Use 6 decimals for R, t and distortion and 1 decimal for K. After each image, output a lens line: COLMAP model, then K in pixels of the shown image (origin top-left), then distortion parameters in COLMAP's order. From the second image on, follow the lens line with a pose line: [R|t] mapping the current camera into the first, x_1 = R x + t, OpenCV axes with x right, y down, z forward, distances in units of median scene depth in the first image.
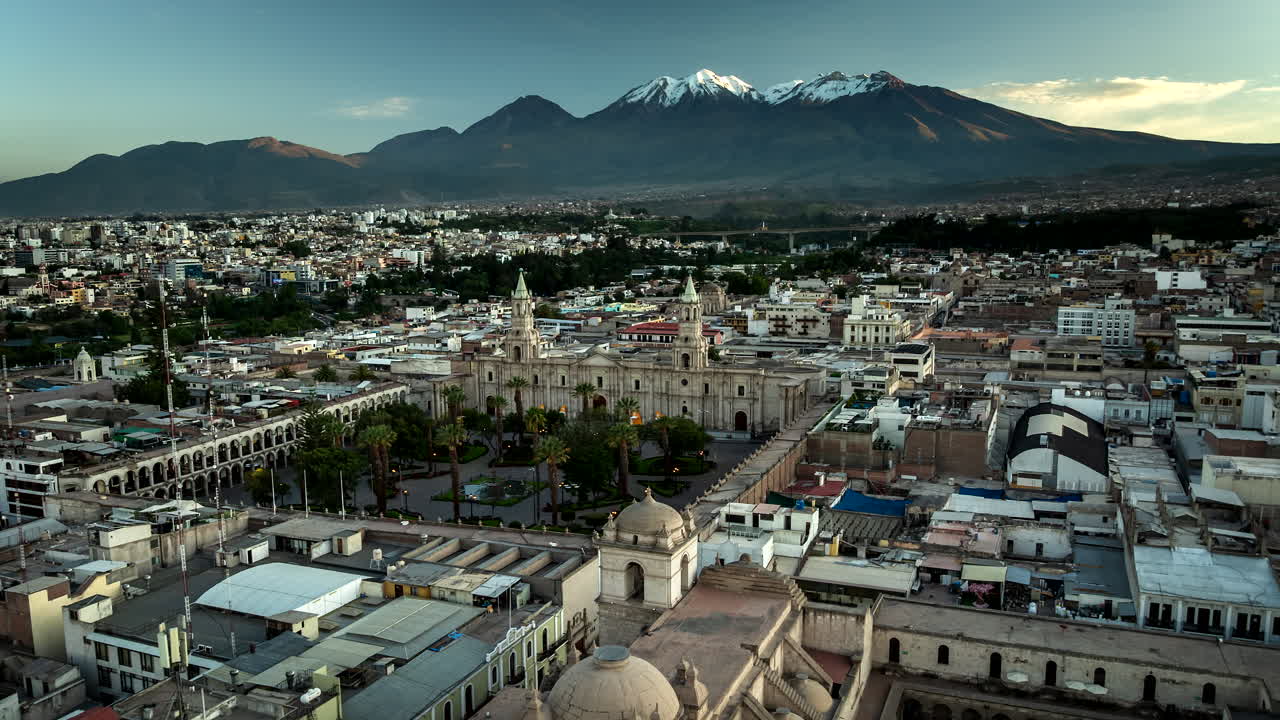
lens RADIAL K [[982.5, 0, 638.1], [0, 982.5, 376.9], [0, 0, 1]] dist [-0.036940, 0.001523]
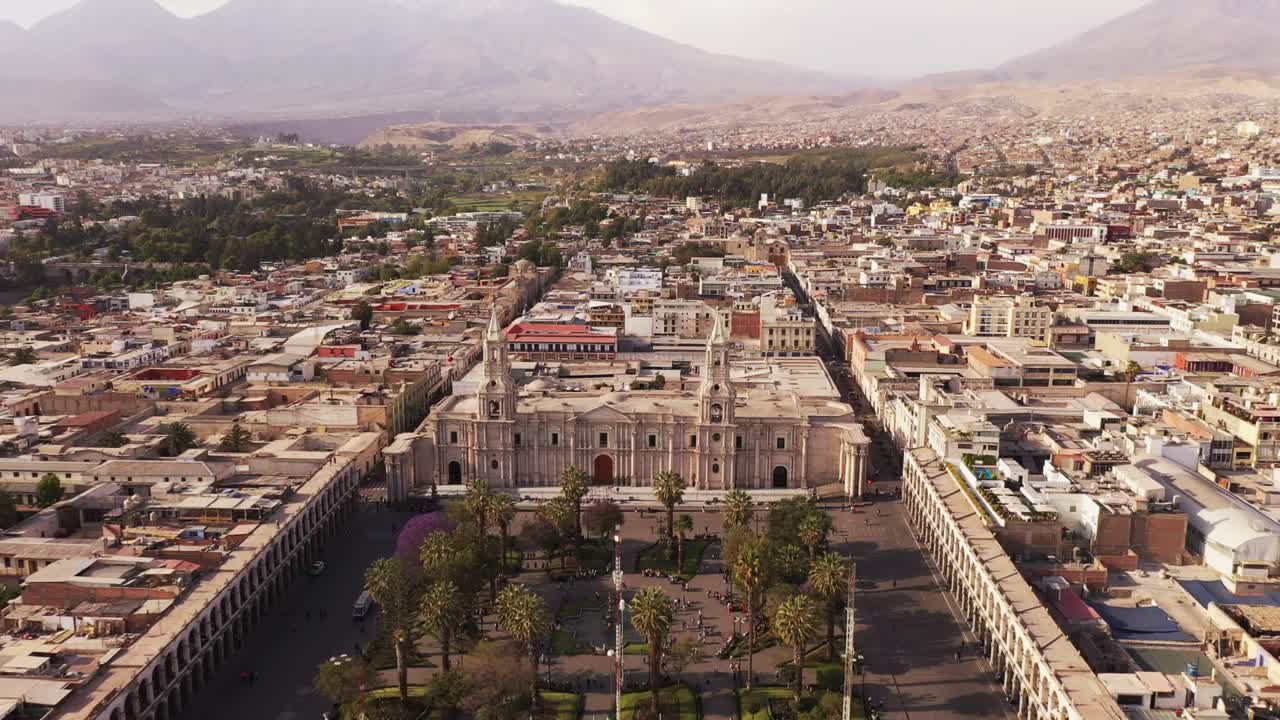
lens RADIAL K [[1026.0, 0, 642.0], [0, 1026.0, 362.0], [0, 0, 1]] dist [0.009488, 0.005005]
pose [[0.940318, -0.055934, 0.335668, -0.225885], [0.038464, 0.997548, 0.058476, -0.083485], [-0.338116, -0.042075, 0.940163, 0.128891]]
